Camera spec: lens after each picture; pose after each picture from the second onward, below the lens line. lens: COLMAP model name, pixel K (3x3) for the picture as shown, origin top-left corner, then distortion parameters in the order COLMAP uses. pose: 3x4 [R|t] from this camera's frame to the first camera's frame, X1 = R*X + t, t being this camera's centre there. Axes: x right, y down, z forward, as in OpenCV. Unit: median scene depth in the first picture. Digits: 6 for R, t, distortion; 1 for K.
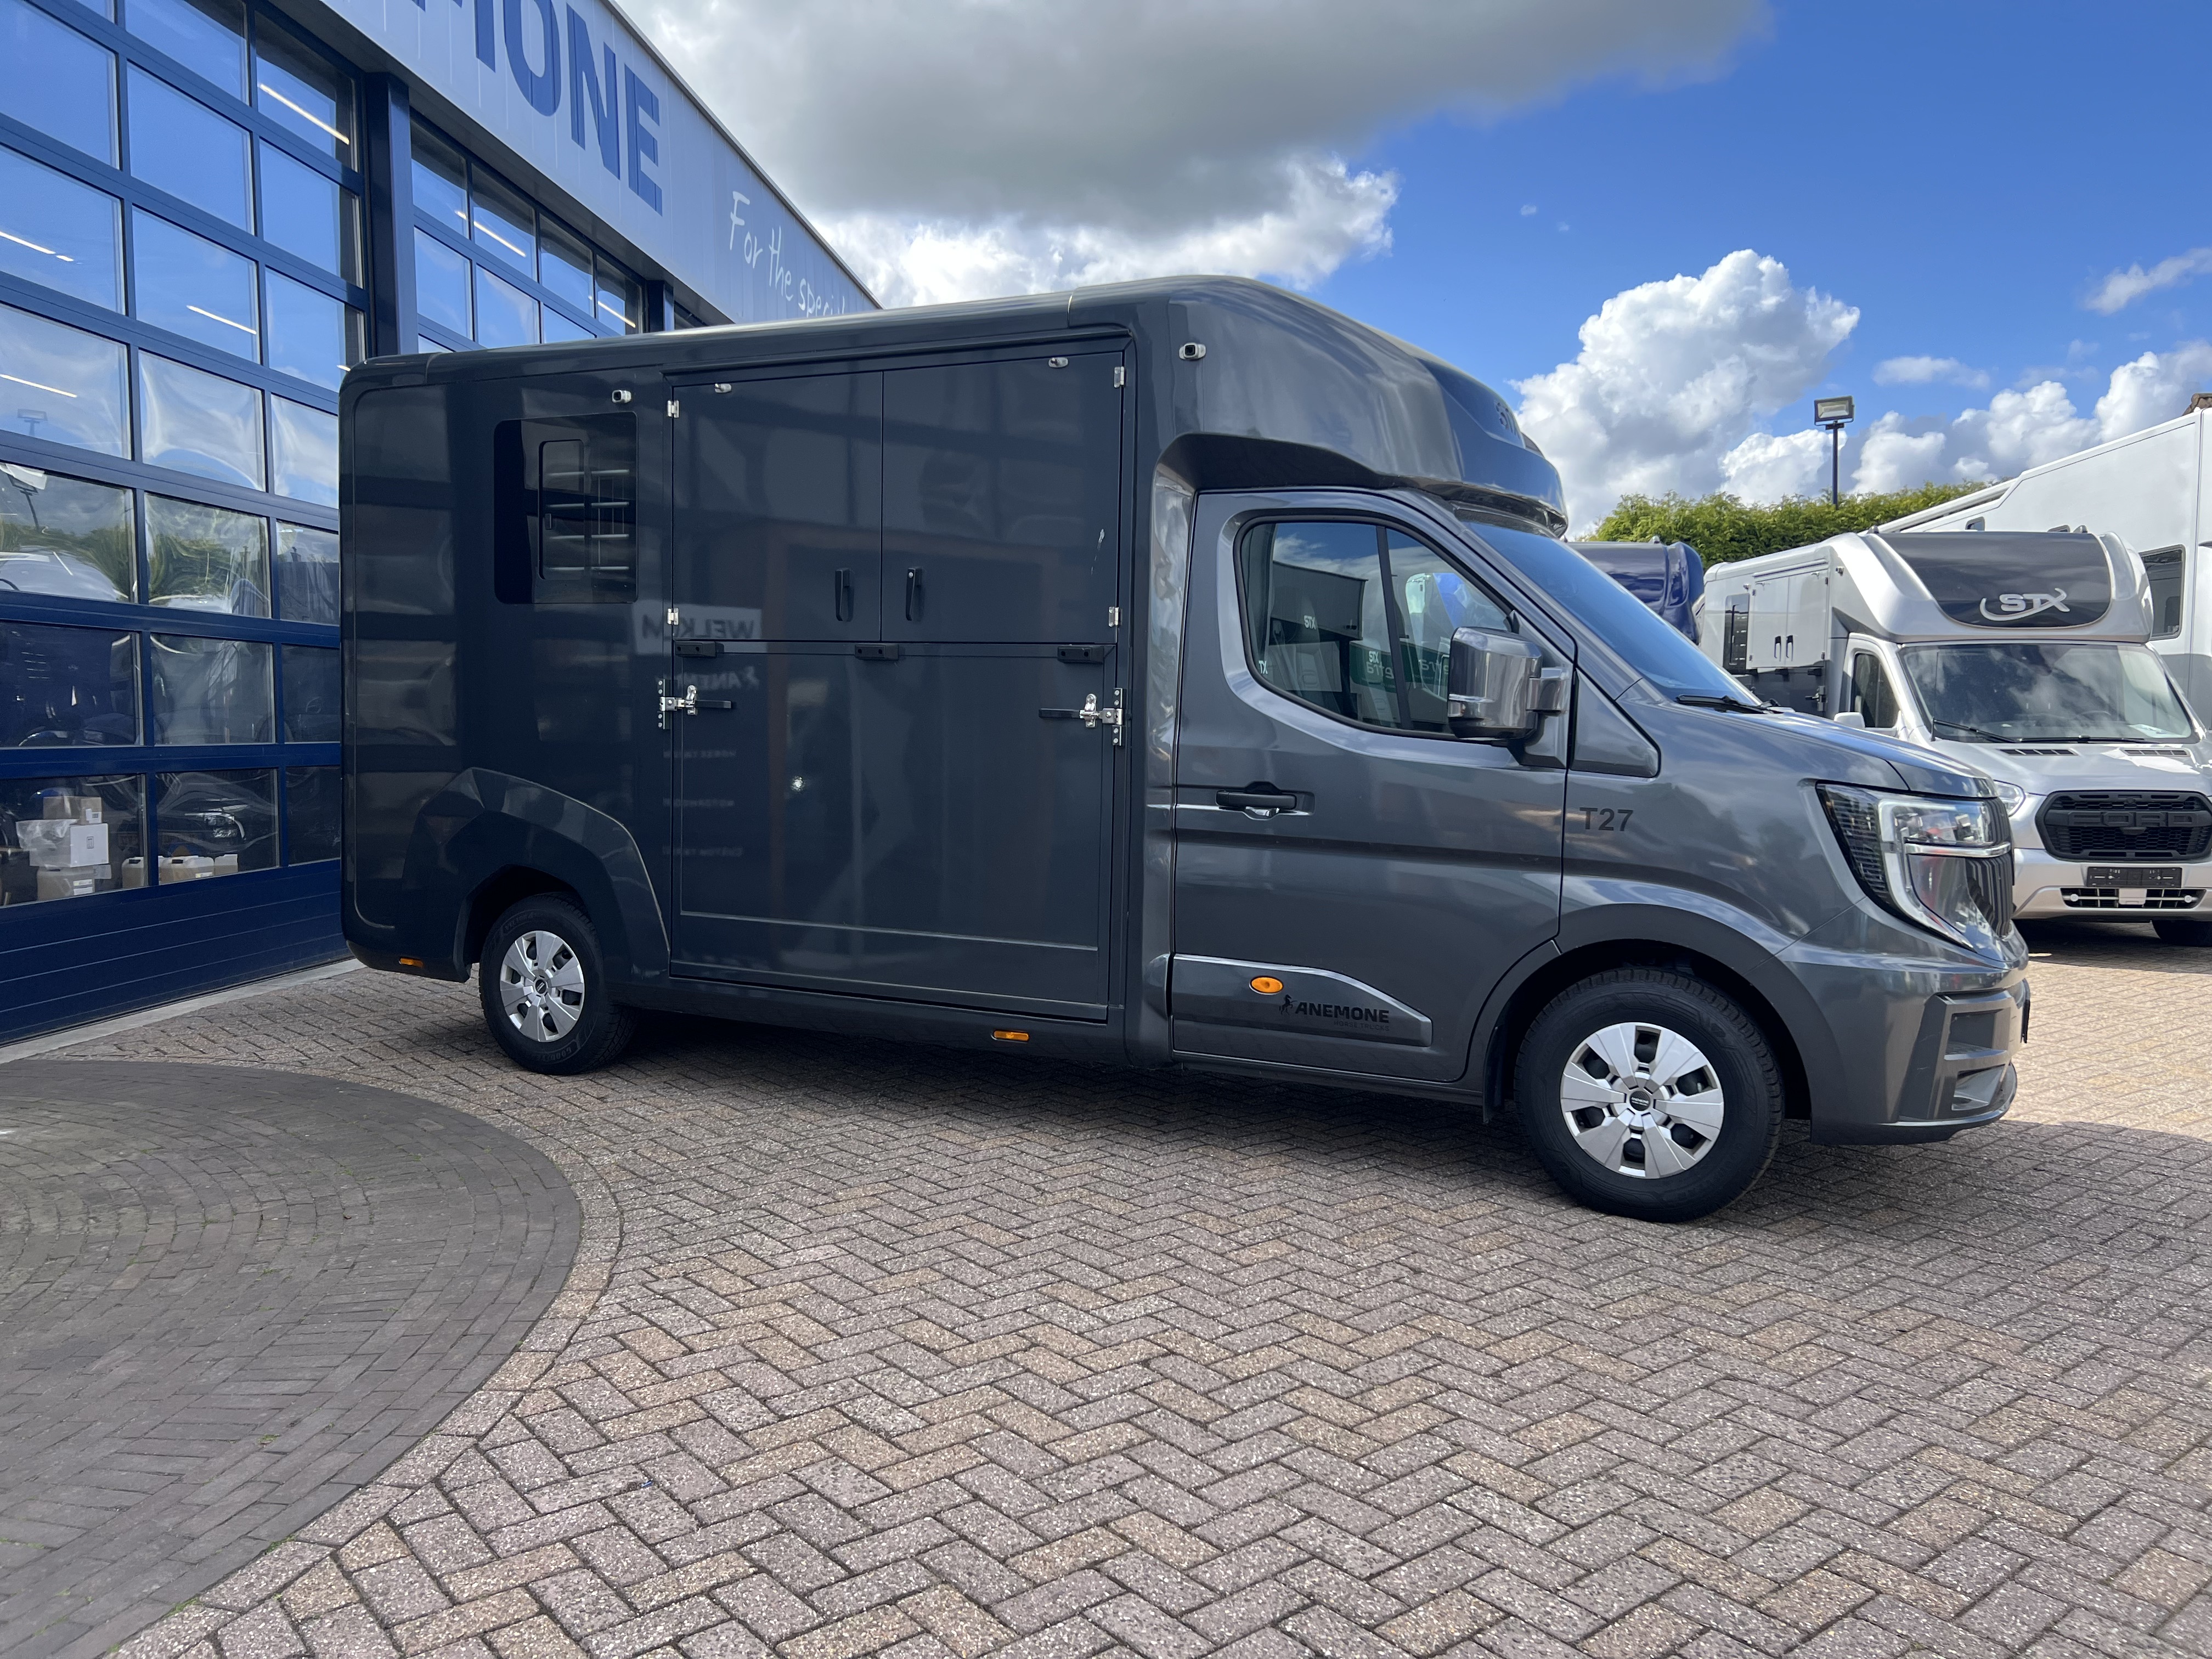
lens RADIAL K [[1652.5, 0, 1110.2], [0, 1652.5, 808.3], [0, 0, 1]] dist [0.047148, -0.043801]
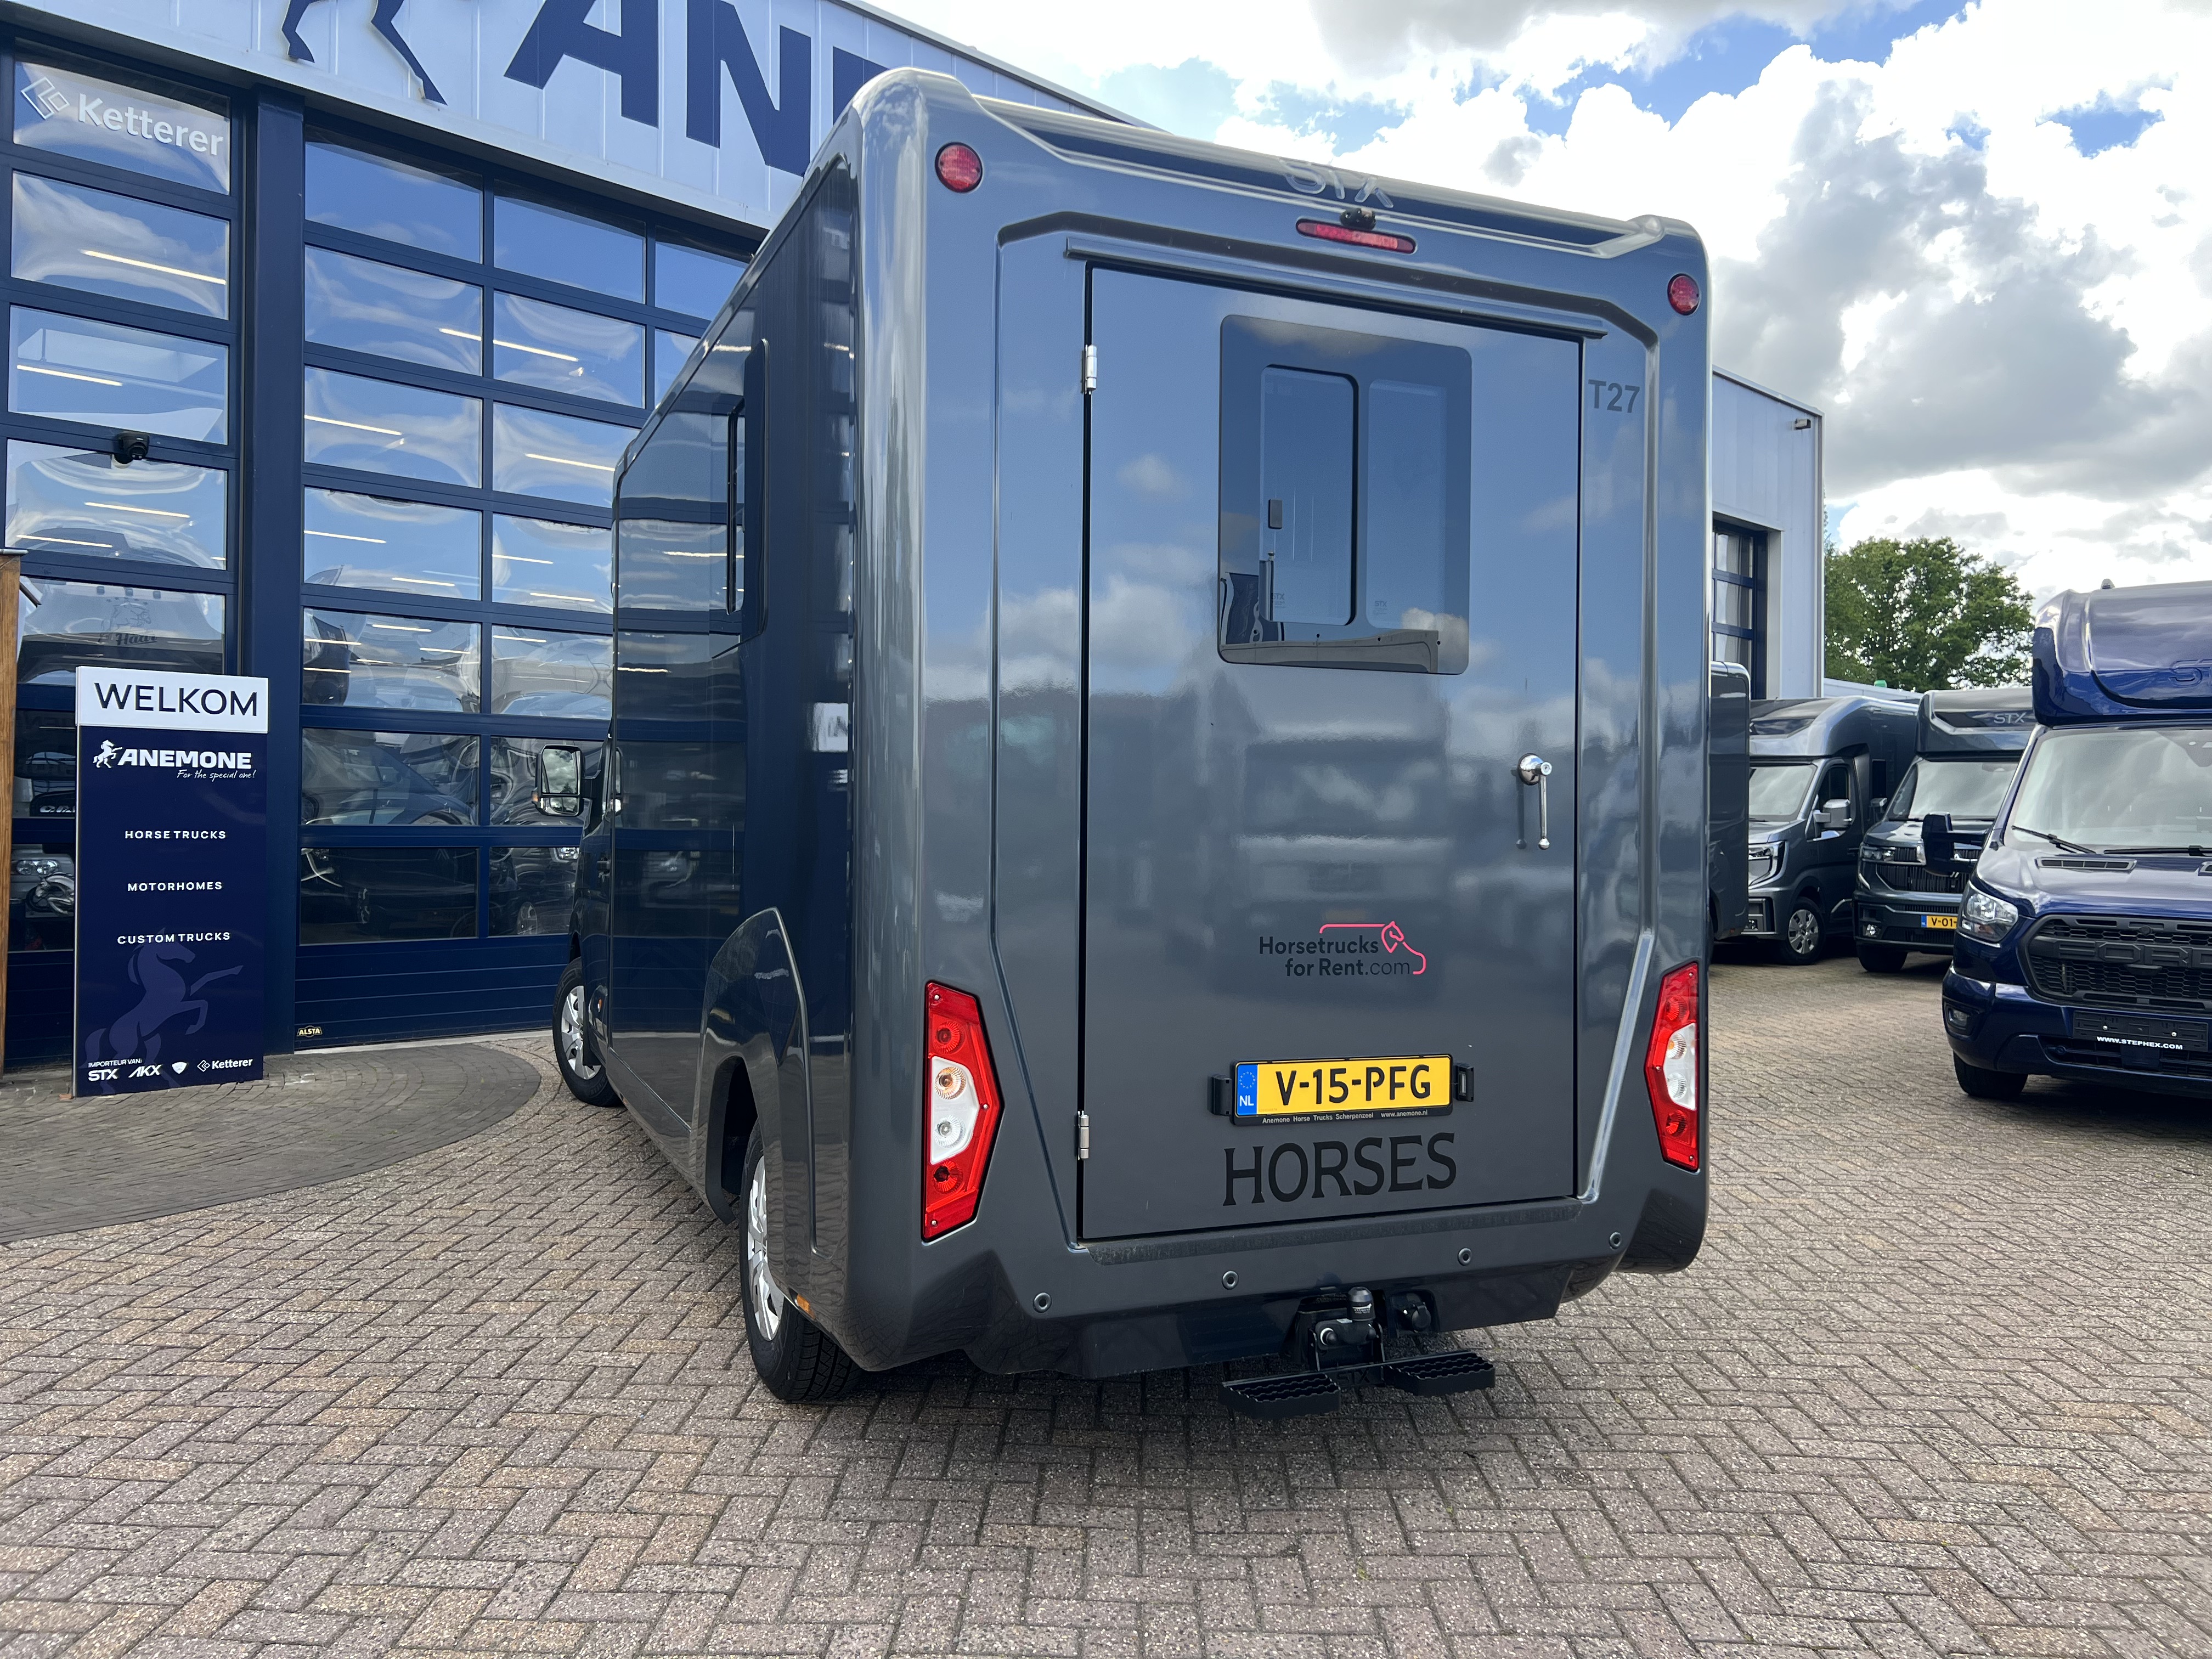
lens RADIAL K [[1652.5, 0, 1118.8], [0, 1652.5, 815.7], [0, 0, 1]] dist [0.047148, -0.043801]
pose [[0.761638, 0.009957, -0.647927, 0.795556], [-0.045484, 0.998237, -0.038126, -0.018357], [0.646405, 0.058509, 0.760748, 0.310884]]
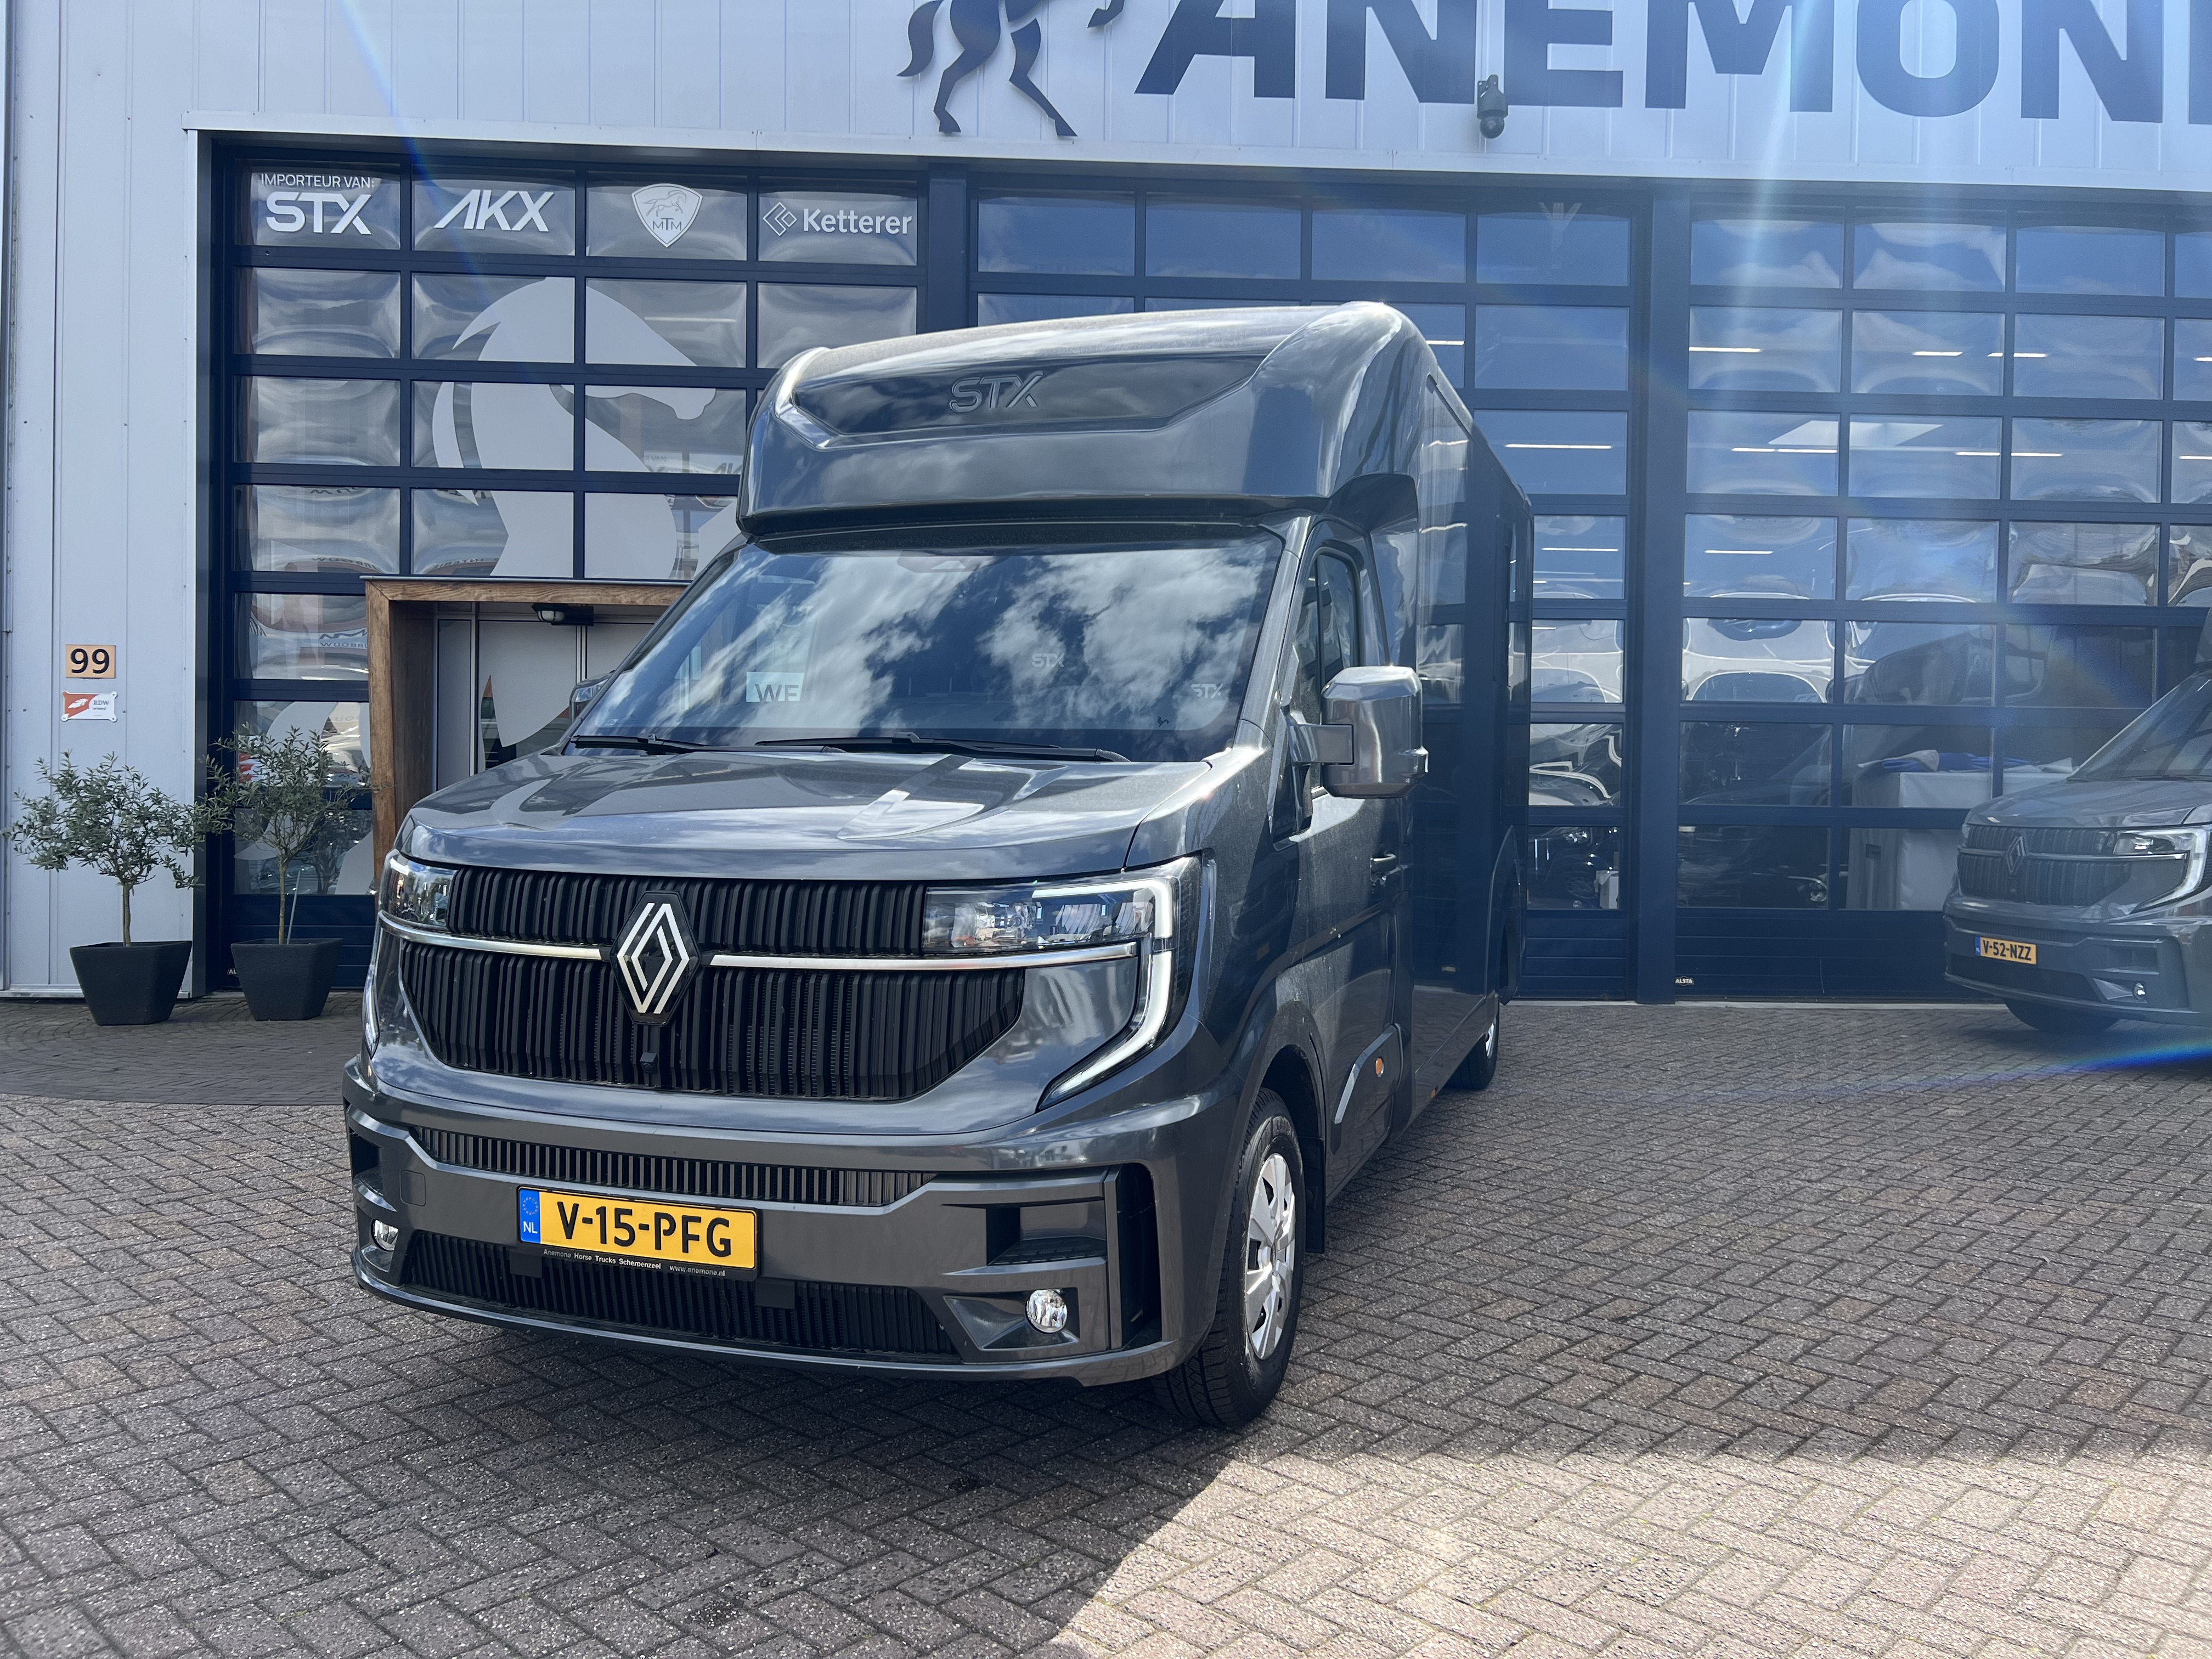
lens RADIAL K [[1652.5, 0, 1120.4], [0, 1652.5, 824.1], [0, 0, 1]] dist [0.047148, -0.043801]
pose [[0.139178, 0.018130, -0.990101, 0.993148], [-0.060303, 0.998132, 0.009800, -0.036074], [0.988430, 0.058343, 0.140011, 0.917861]]
